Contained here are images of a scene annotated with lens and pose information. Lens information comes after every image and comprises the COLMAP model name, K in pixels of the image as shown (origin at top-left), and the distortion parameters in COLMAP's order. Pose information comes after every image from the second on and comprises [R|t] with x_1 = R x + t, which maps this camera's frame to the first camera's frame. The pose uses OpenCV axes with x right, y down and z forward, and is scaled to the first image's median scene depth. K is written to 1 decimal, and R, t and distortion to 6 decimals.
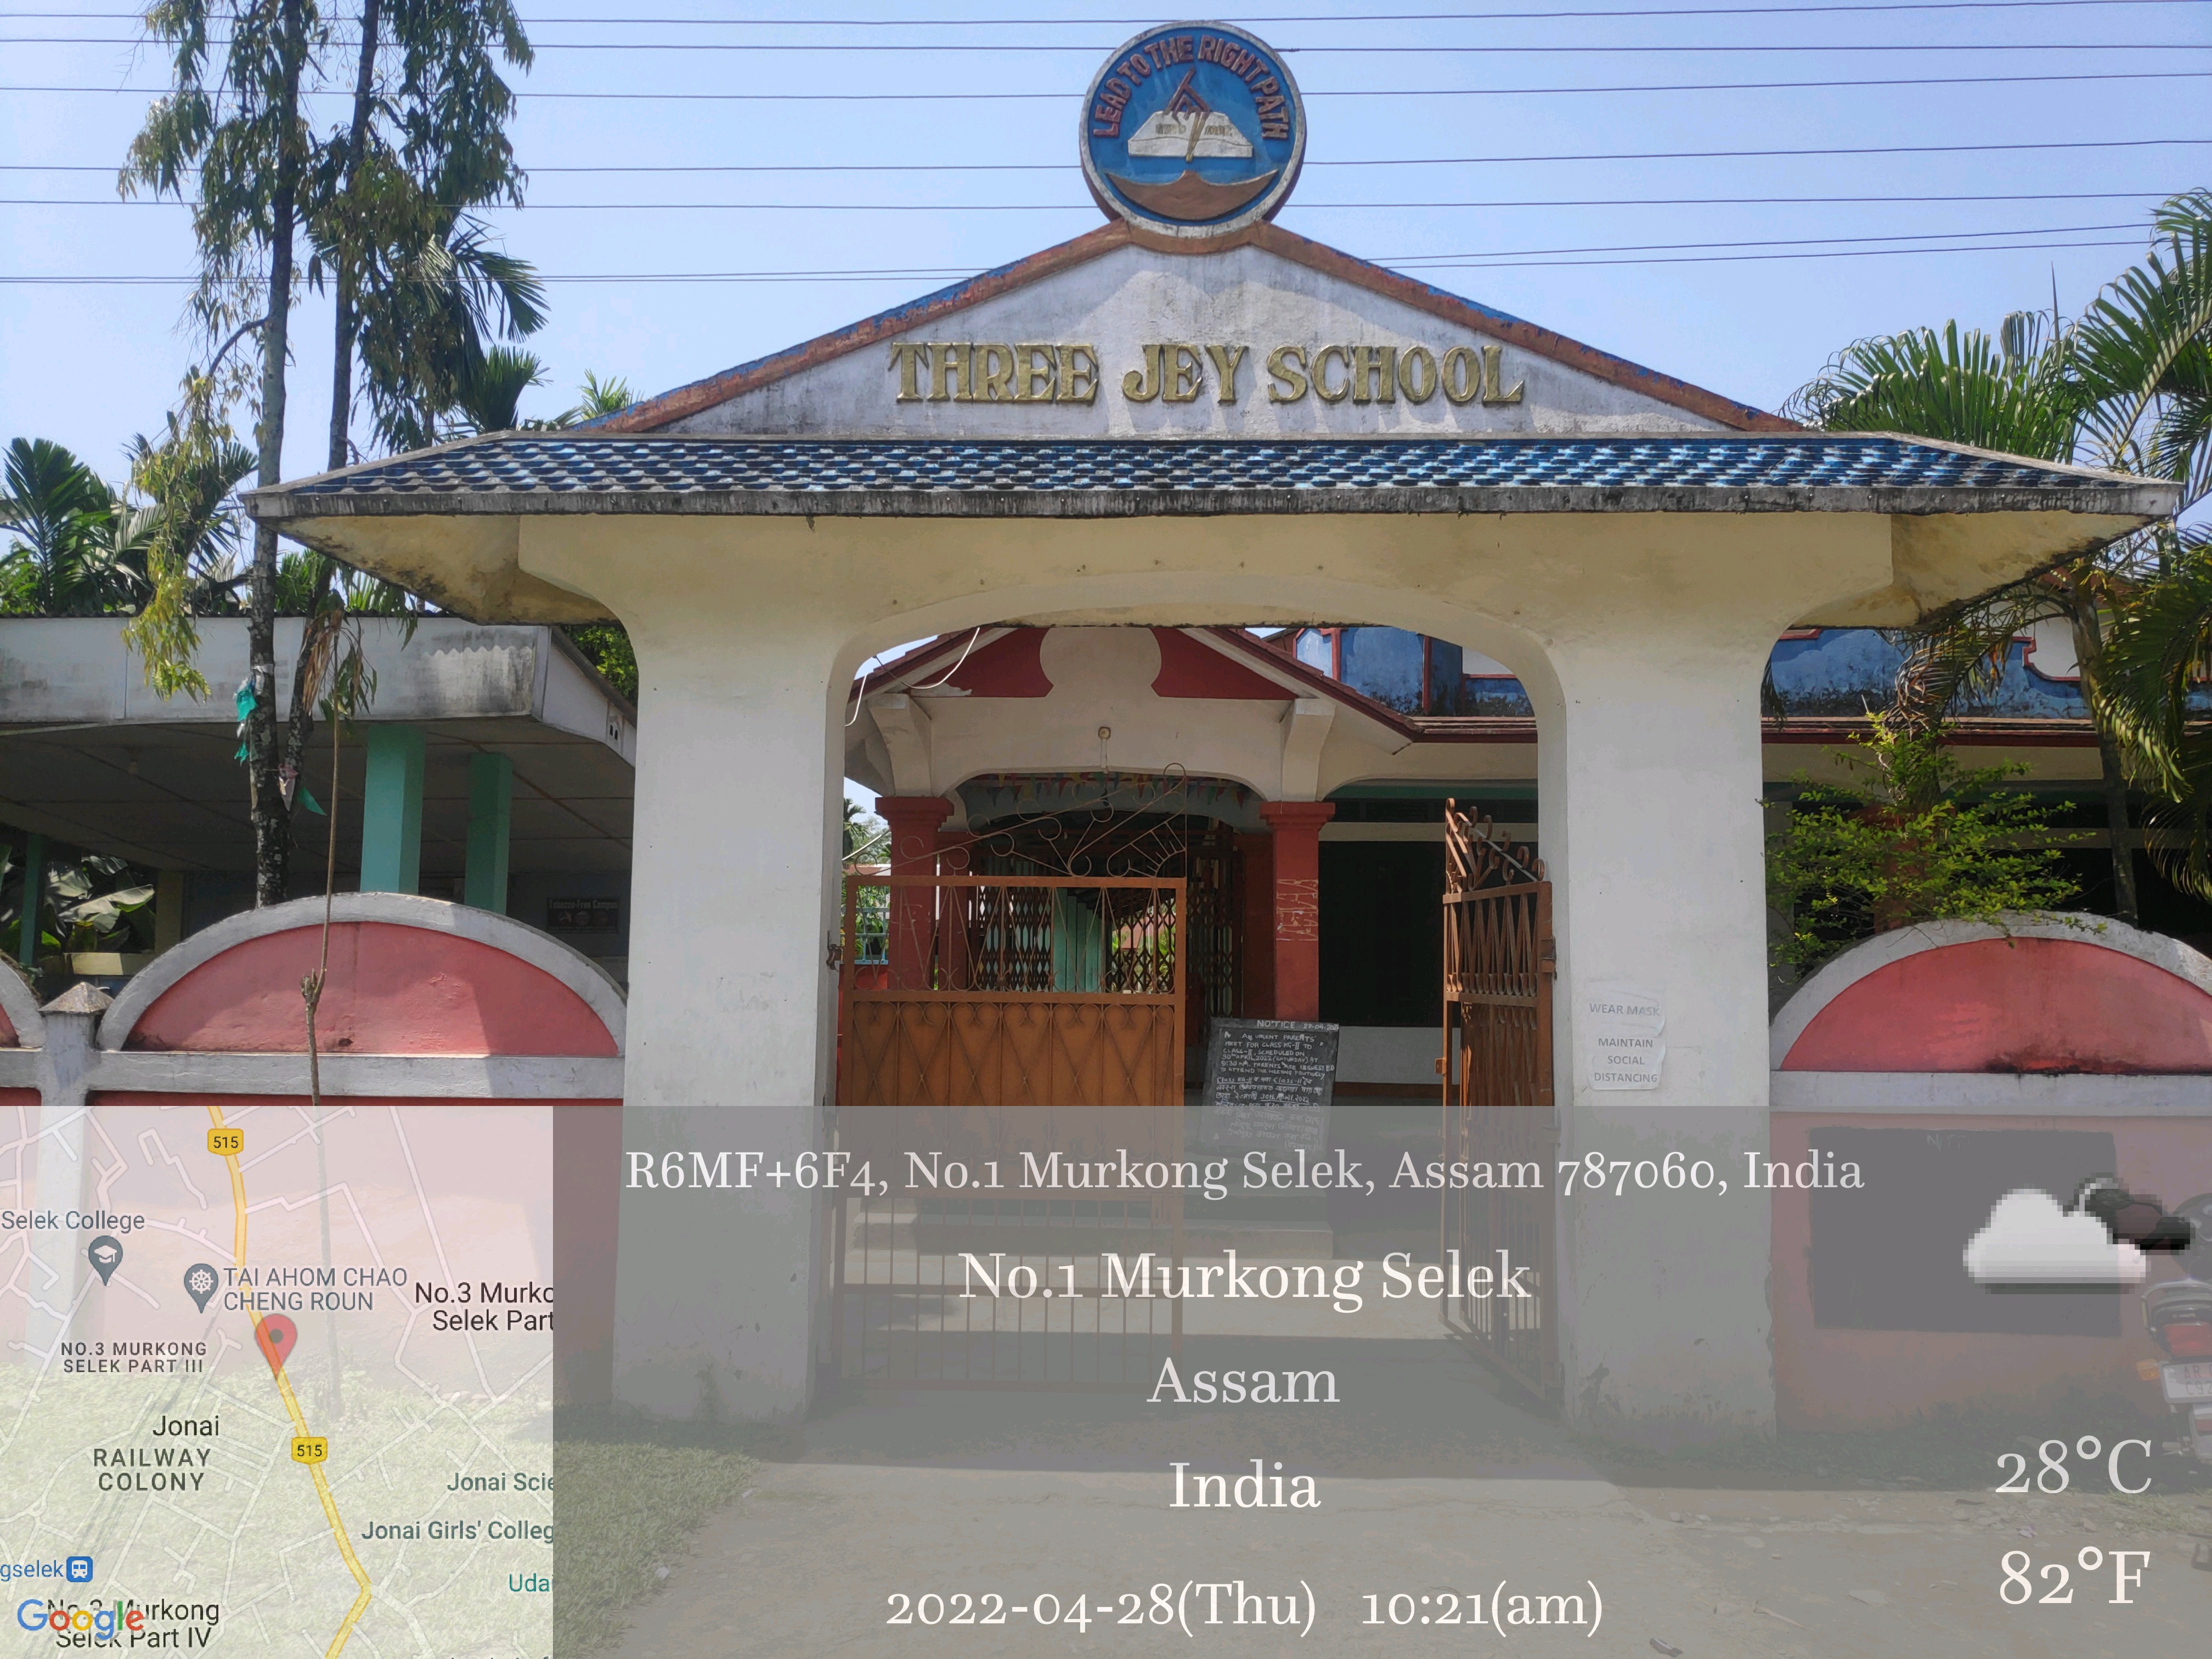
lens RADIAL K [[1515.6, 0, 1103.9], [0, 1515.6, 835.8], [0, 0, 1]] dist [-0.005692, -0.006266]
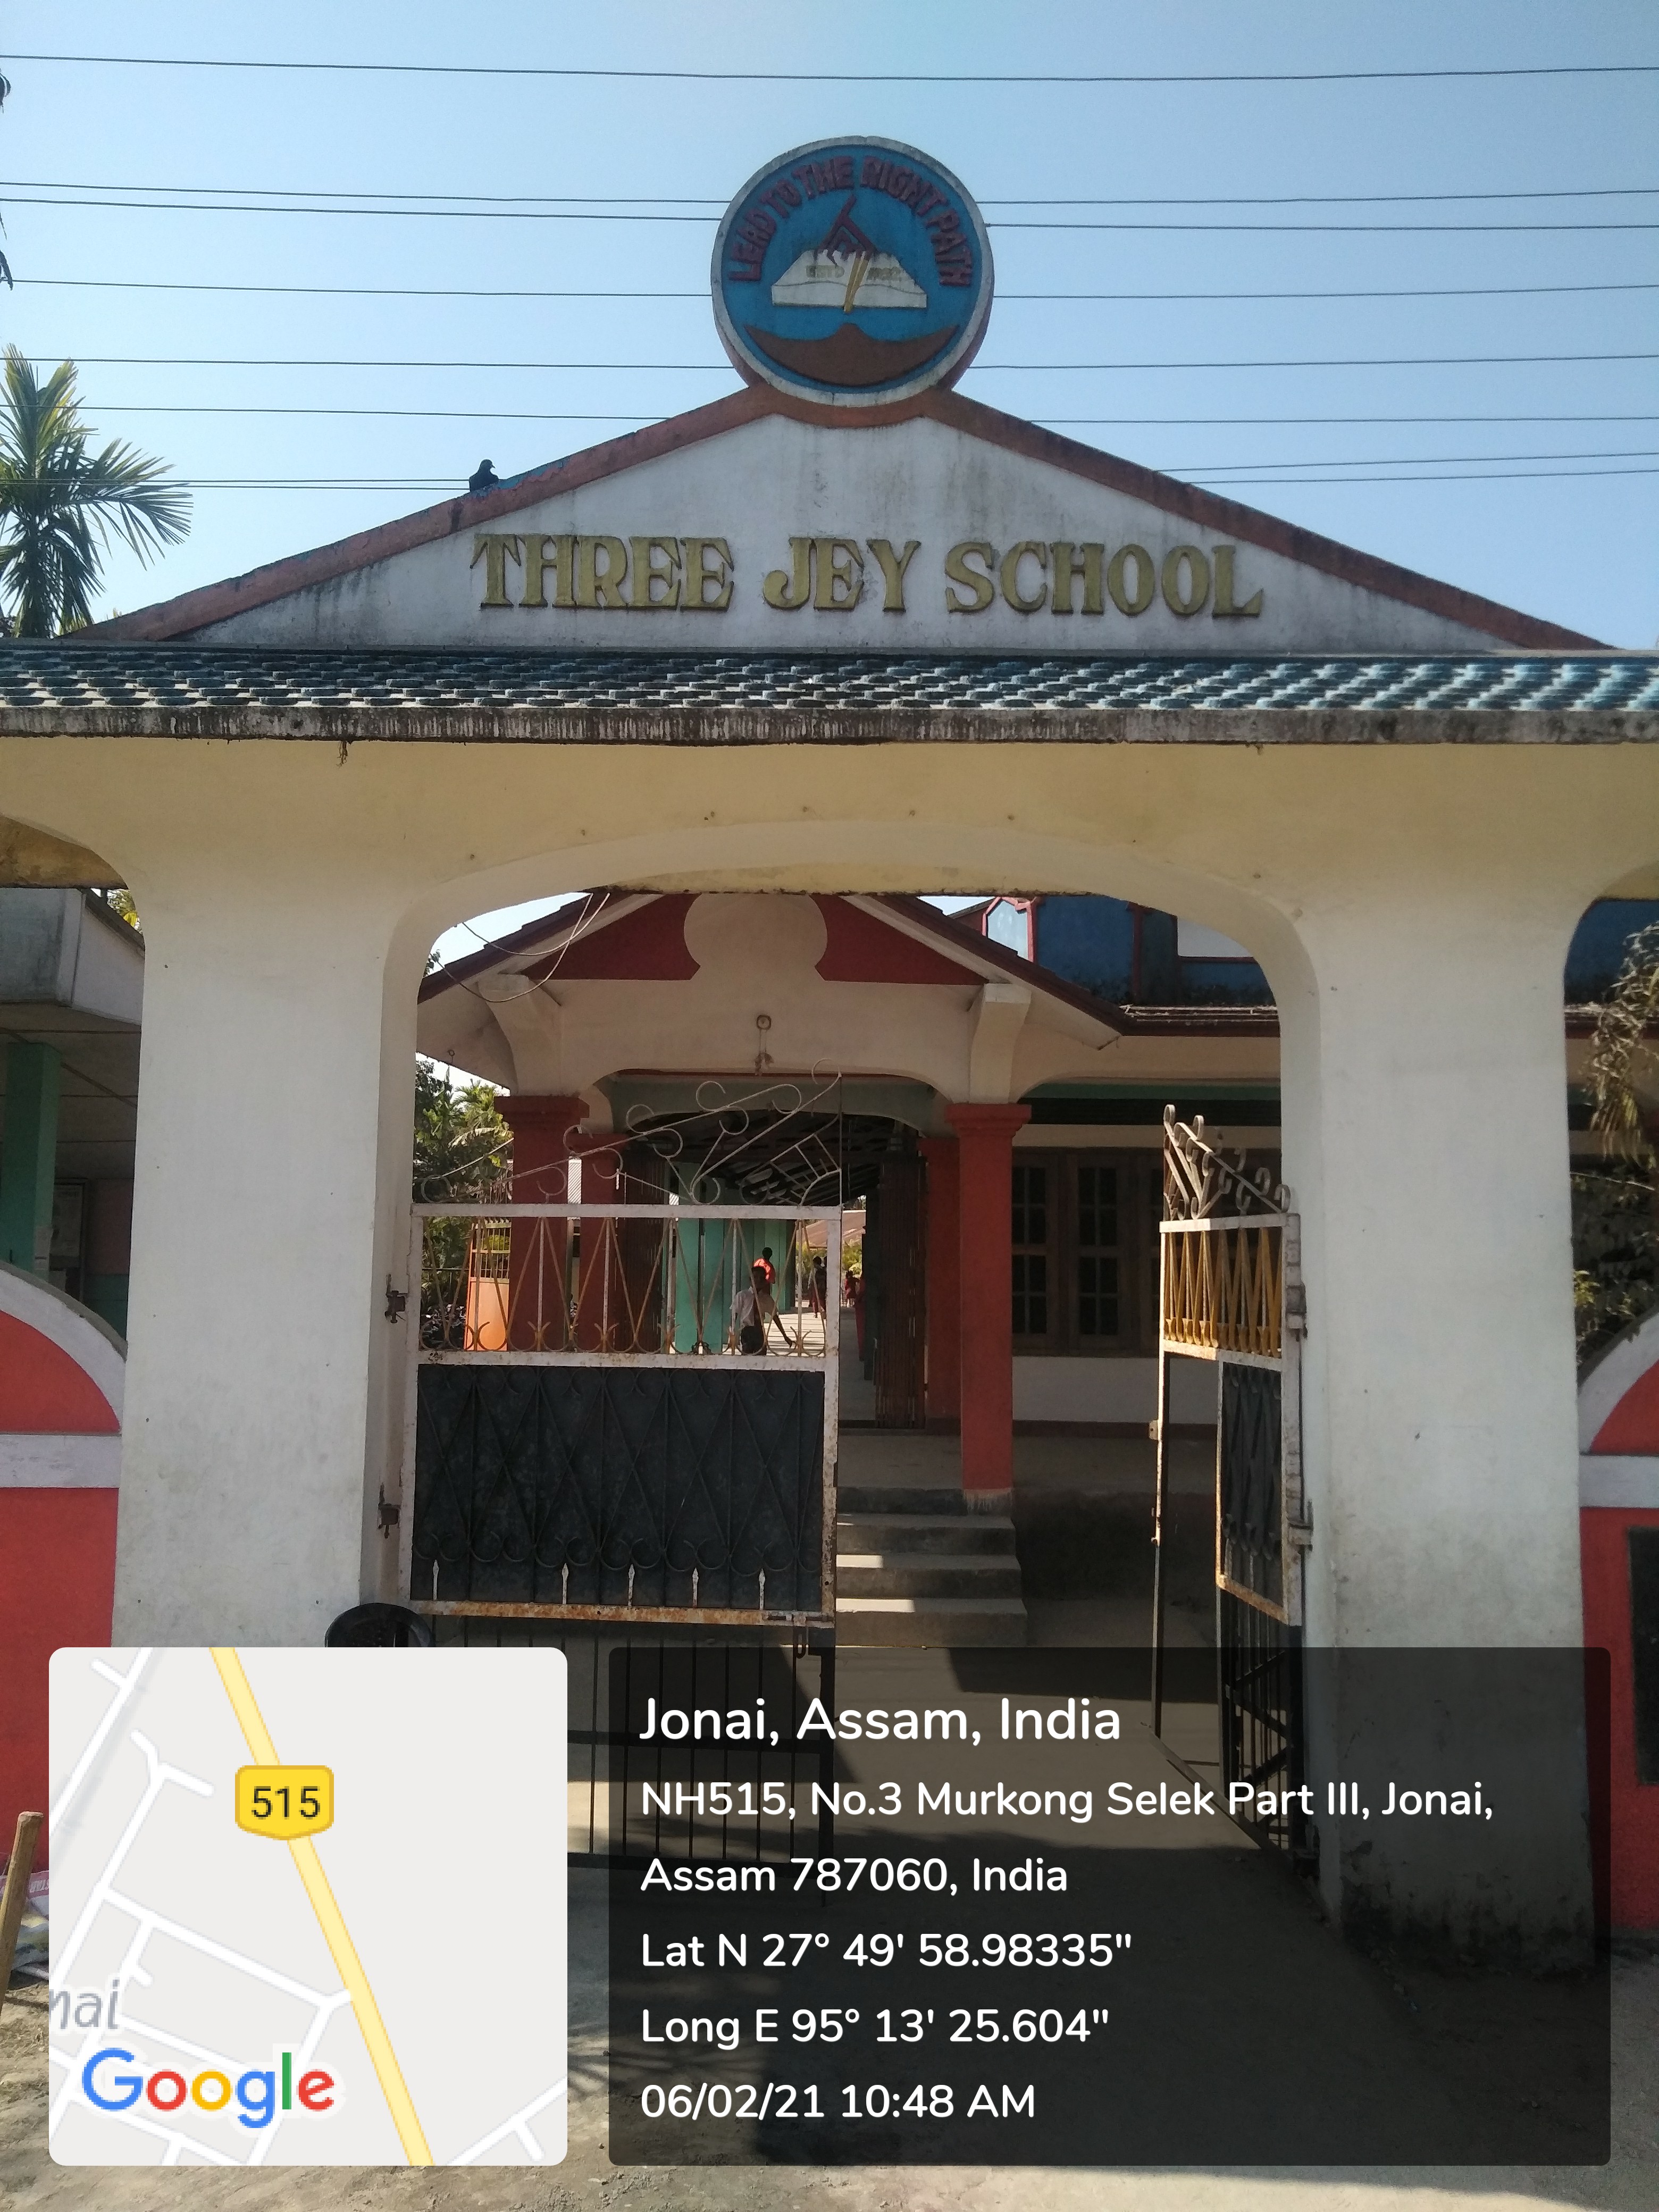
lens RADIAL K [[1595.8, 0, 846.1], [0, 1595.8, 1097.0], [0, 0, 1]] dist [-0.012802, 0.004175]
pose [[0.999360, 0.003047, 0.035636, 0.026525], [-0.002377, 0.999820, -0.018825, -0.014351], [-0.035687, 0.018728, 0.999188, 0.166247]]
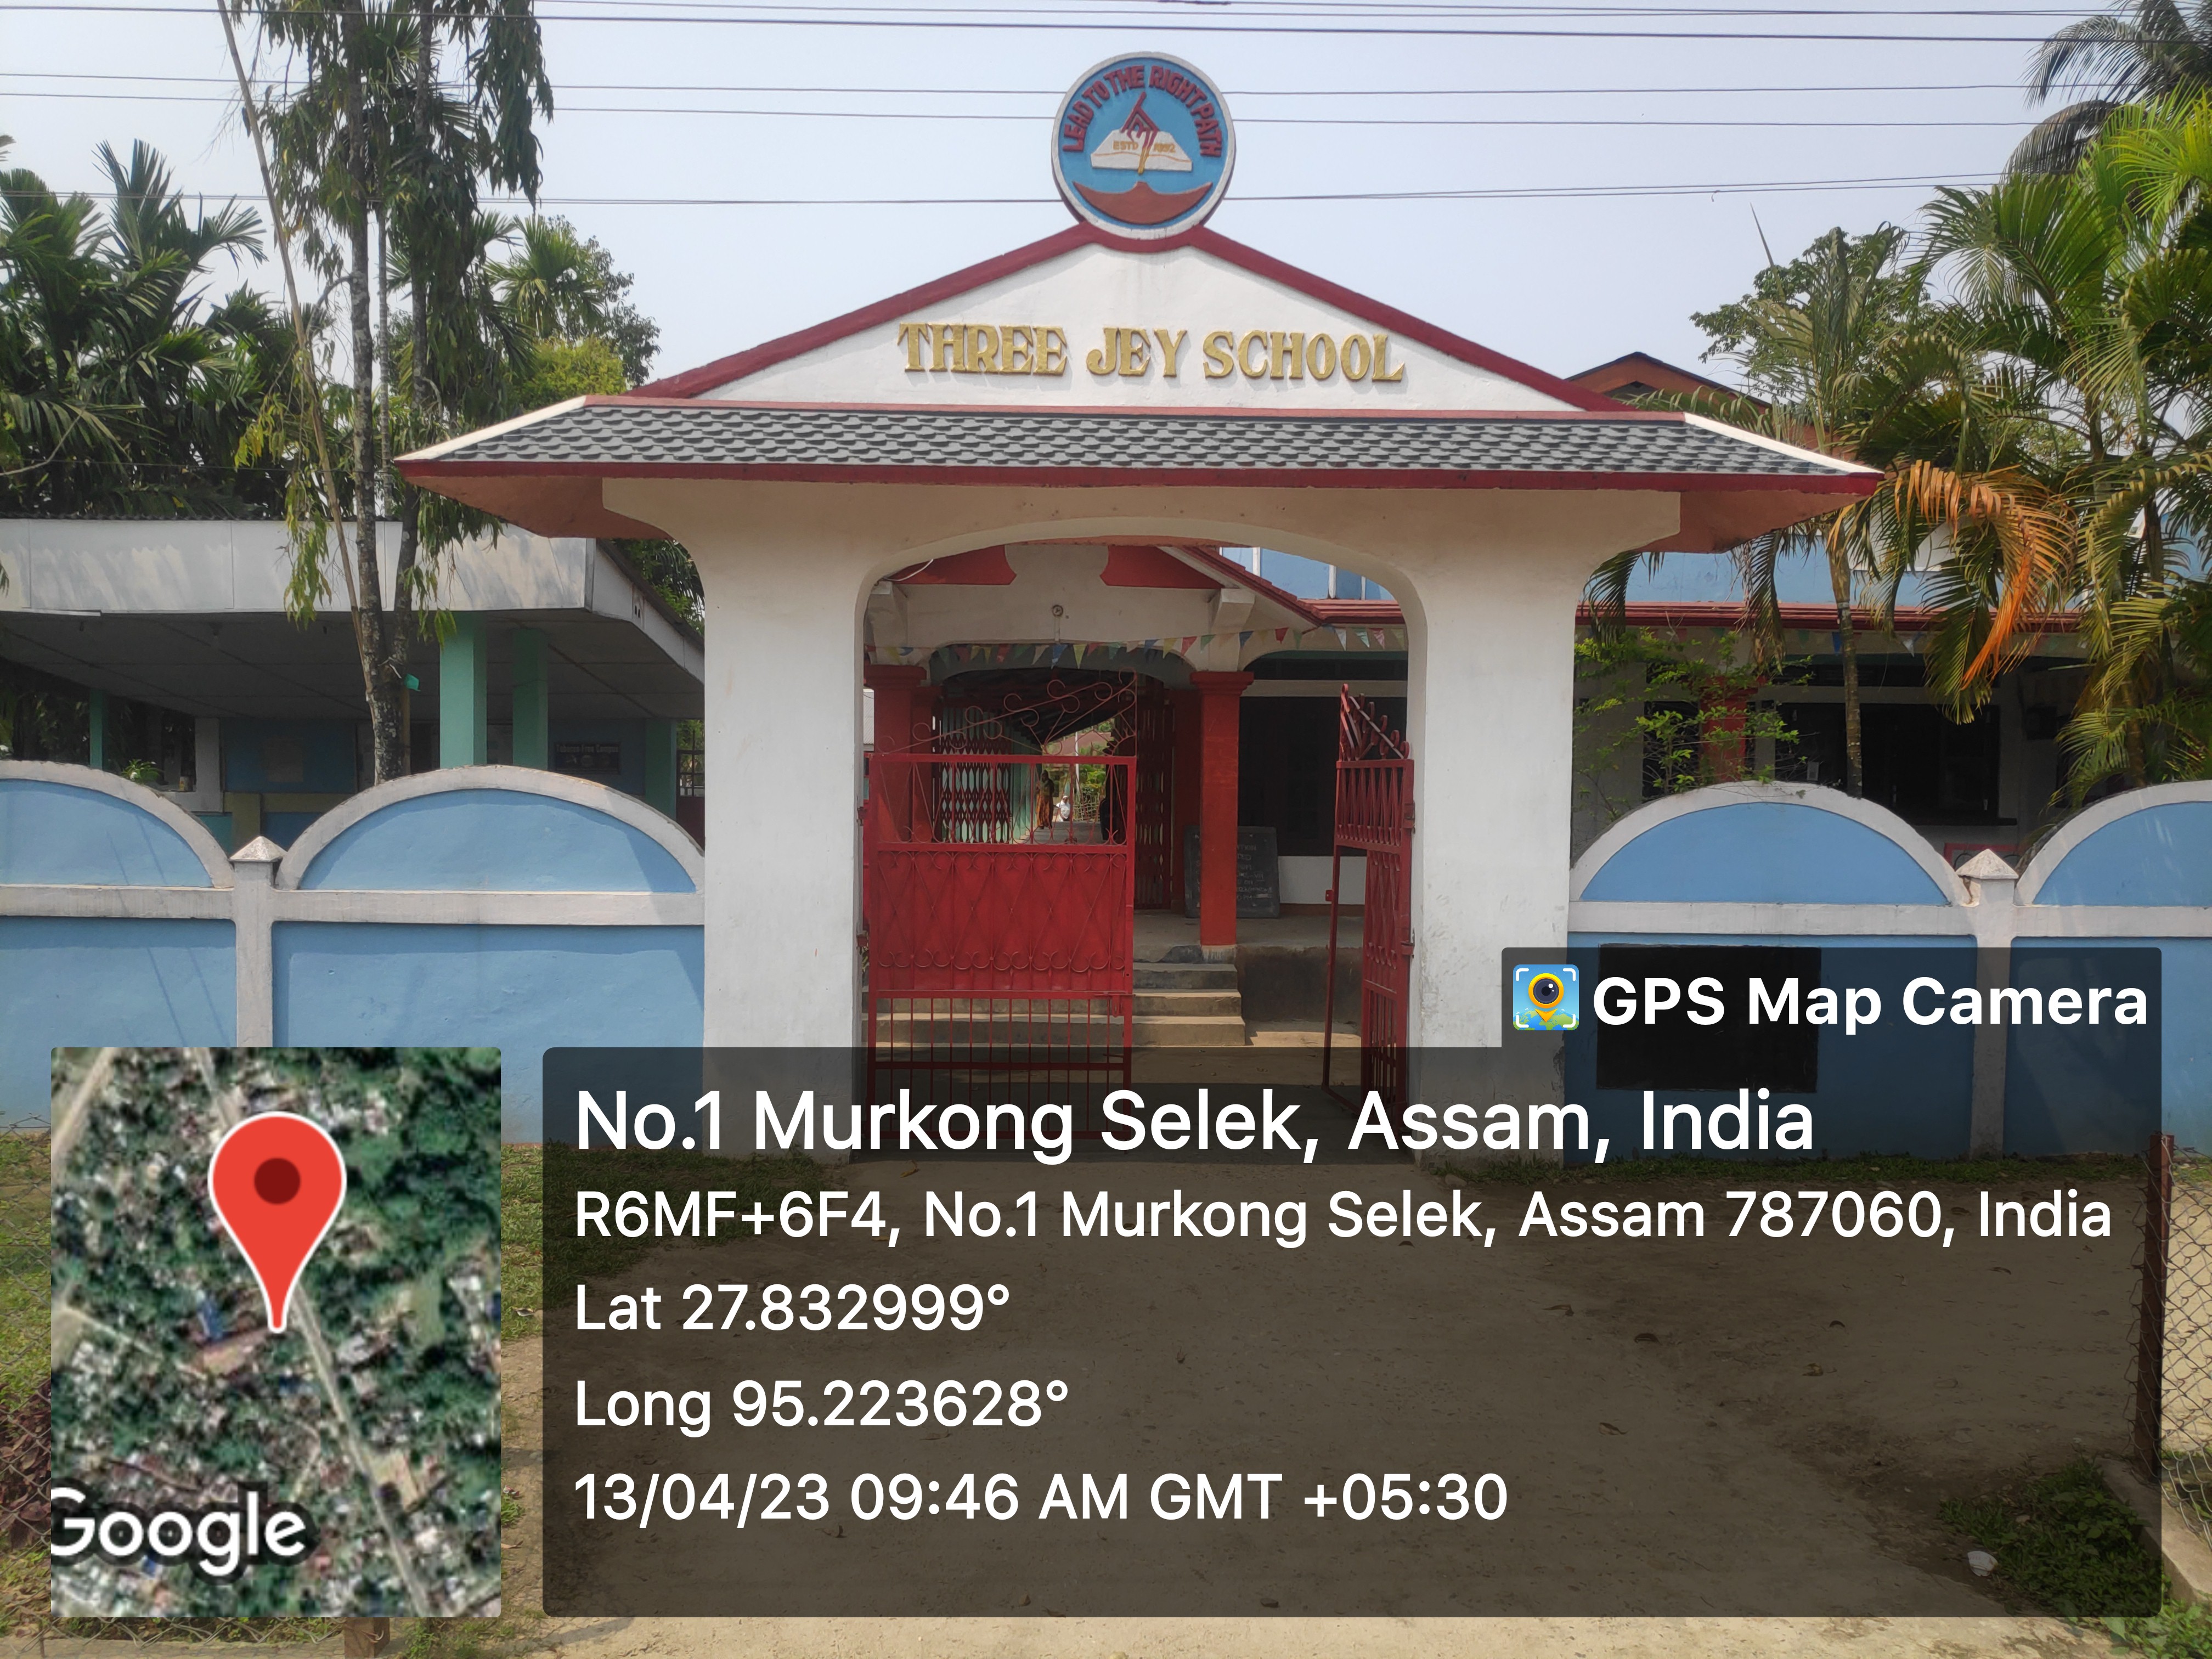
lens RADIAL K [[1472.8, 0, 1070.7], [0, 1472.8, 867.2], [0, 0, 1]] dist [-0.048912, 0.000056]
pose [[0.999626, -0.003313, 0.027130, -0.034531], [-0.000580, 0.989833, 0.142232, -0.056113], [-0.027325, -0.142195, 0.989461, -0.249848]]
